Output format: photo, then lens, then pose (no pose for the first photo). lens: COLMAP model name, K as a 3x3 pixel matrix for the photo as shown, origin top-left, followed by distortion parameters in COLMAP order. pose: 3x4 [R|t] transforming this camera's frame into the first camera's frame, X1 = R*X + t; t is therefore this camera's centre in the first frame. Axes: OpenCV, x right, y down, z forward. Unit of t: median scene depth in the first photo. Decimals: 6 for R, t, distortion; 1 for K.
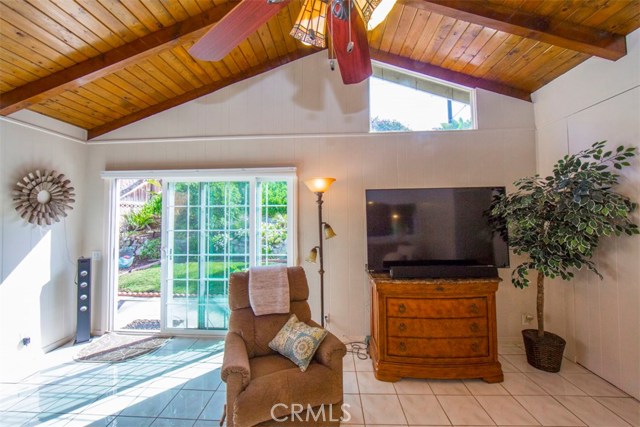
lens RADIAL K [[263.9, 0, 316.4], [0, 263.9, 207.6], [0, 0, 1]] dist [-0.001345, -0.000484]
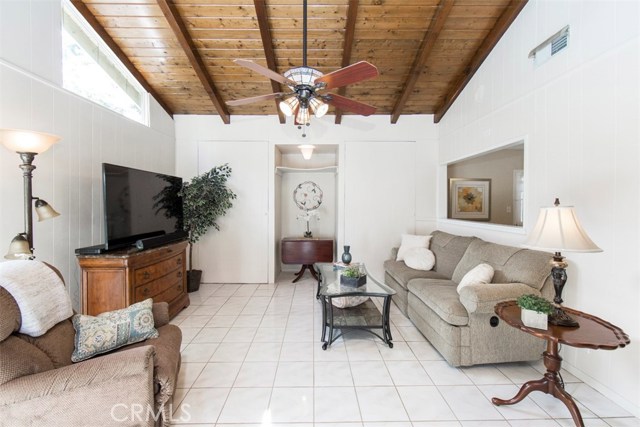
lens RADIAL K [[259.0, 0, 318.1], [0, 259.0, 207.8], [0, 0, 1]] dist [-0.000550, 0.000098]
pose [[-0.084183, 0.000407, 0.996450, -0.723556], [-0.044108, 0.999018, -0.004135, 0.055154], [-0.995474, -0.044300, -0.084083, 0.322023]]
